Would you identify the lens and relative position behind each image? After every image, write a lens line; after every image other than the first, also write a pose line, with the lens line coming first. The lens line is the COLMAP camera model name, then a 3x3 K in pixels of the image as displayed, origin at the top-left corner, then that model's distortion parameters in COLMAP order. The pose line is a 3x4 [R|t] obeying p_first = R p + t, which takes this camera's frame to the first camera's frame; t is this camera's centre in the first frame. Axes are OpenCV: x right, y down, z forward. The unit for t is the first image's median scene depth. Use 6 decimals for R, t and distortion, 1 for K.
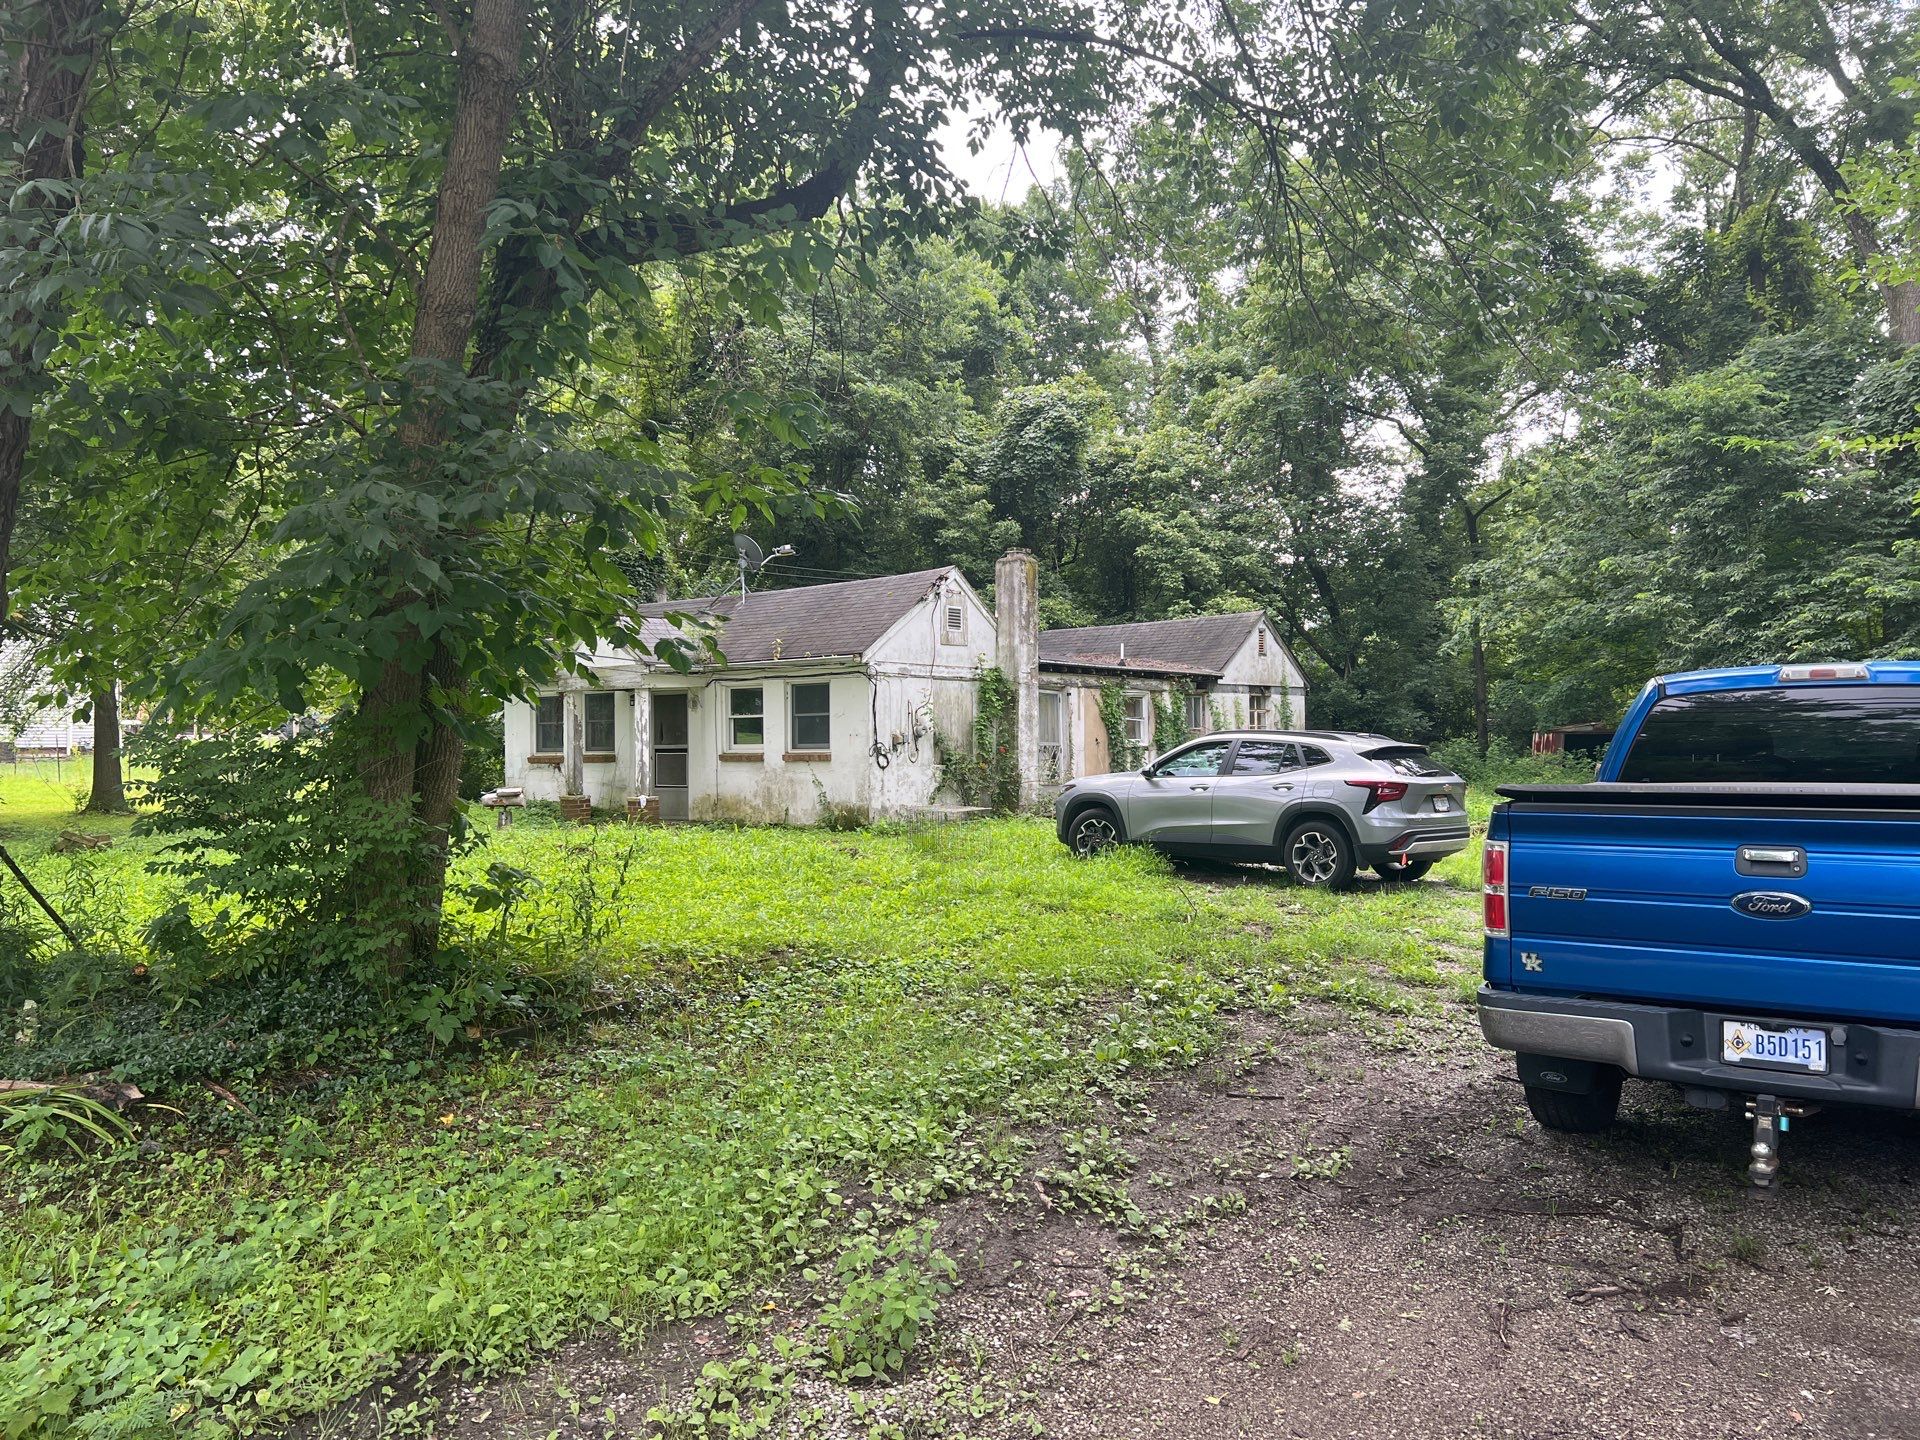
lens RADIAL K [[1476.0, 0, 963.3], [0, 1476.0, 732.6], [0, 0, 1]] dist [0.006332, -0.018268]
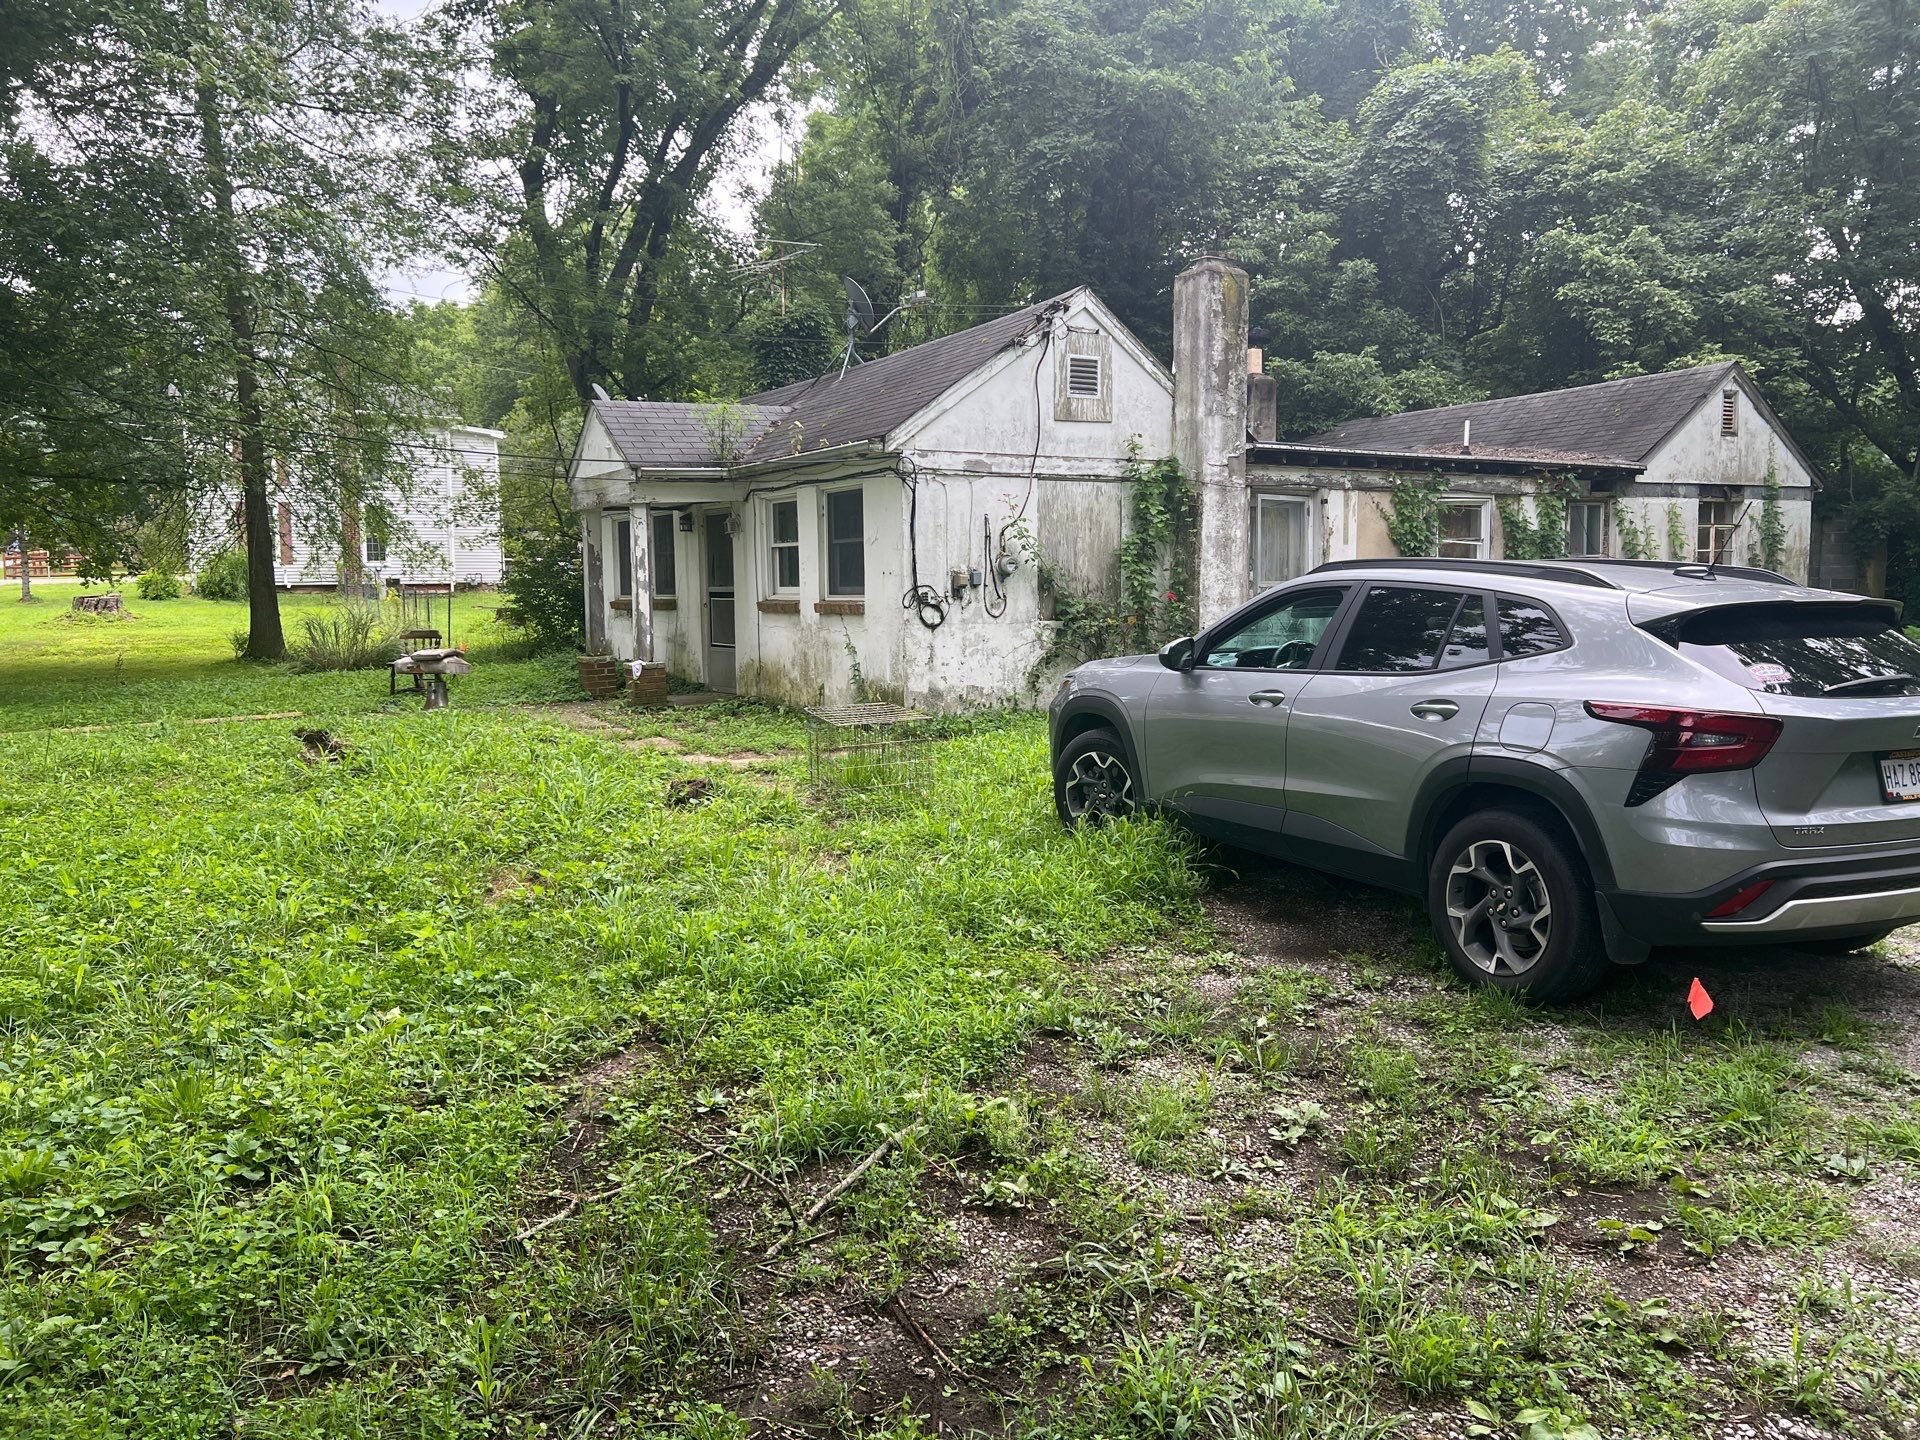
lens RADIAL K [[1476.0, 0, 941.6], [0, 1476.0, 706.4], [0, 0, 1]] dist [0.006332, -0.018268]
pose [[0.934464, 0.026815, -0.355046, 0.151443], [0.007192, 0.995535, 0.094117, -0.000445], [0.355984, -0.090502, 0.930099, 0.391895]]
